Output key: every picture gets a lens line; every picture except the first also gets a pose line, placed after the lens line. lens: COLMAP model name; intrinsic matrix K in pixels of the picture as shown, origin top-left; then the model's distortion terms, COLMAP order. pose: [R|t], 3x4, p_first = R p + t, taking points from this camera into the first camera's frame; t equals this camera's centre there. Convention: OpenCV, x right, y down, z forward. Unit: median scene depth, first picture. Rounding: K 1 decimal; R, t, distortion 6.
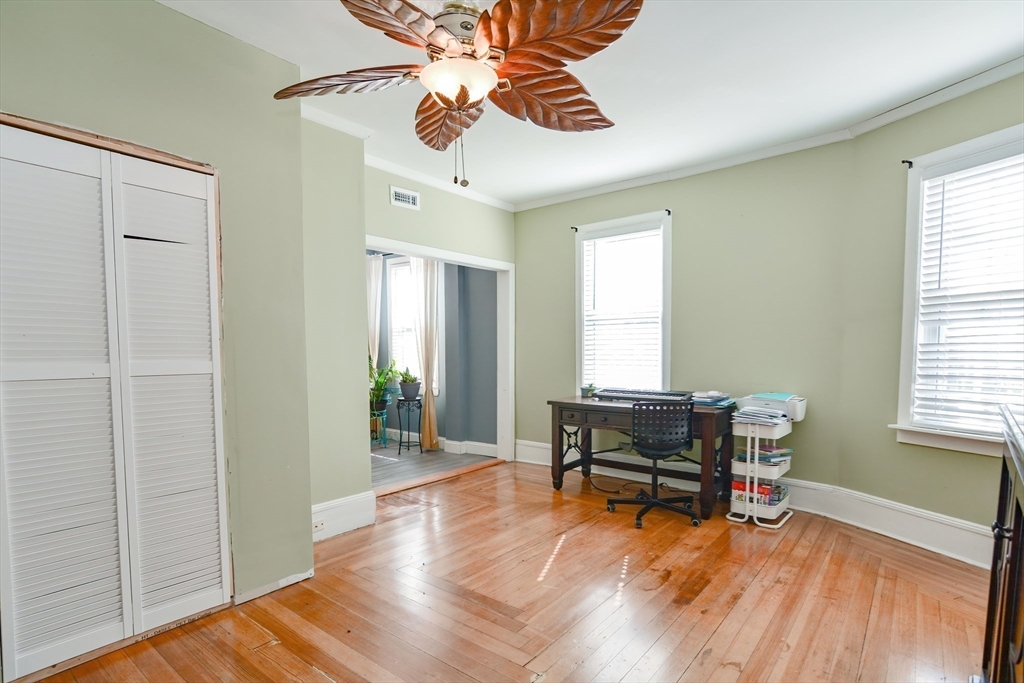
lens RADIAL K [[509.2, 0, 506.5], [0, 509.2, 371.3], [0, 0, 1]] dist [-0.015900, 0.000688]
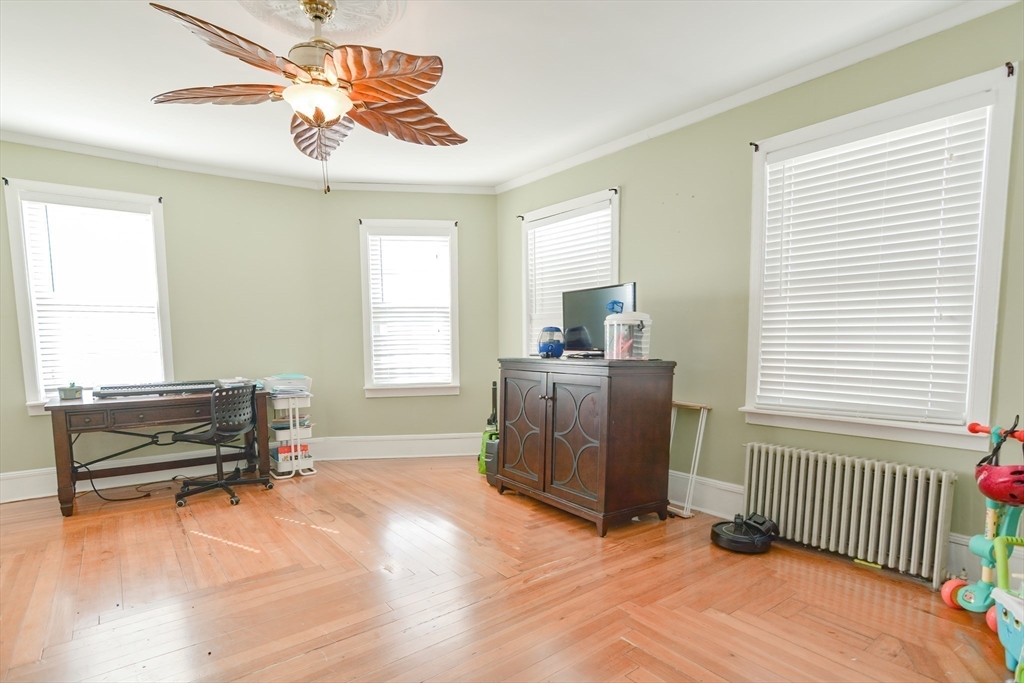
lens RADIAL K [[509.2, 0, 506.5], [0, 509.2, 371.3], [0, 0, 1]] dist [-0.015900, 0.000688]
pose [[0.250845, -0.054282, 0.966504, -0.597223], [0.053556, 0.997676, 0.042133, 0.012694], [-0.966545, 0.041193, 0.253169, 0.159210]]
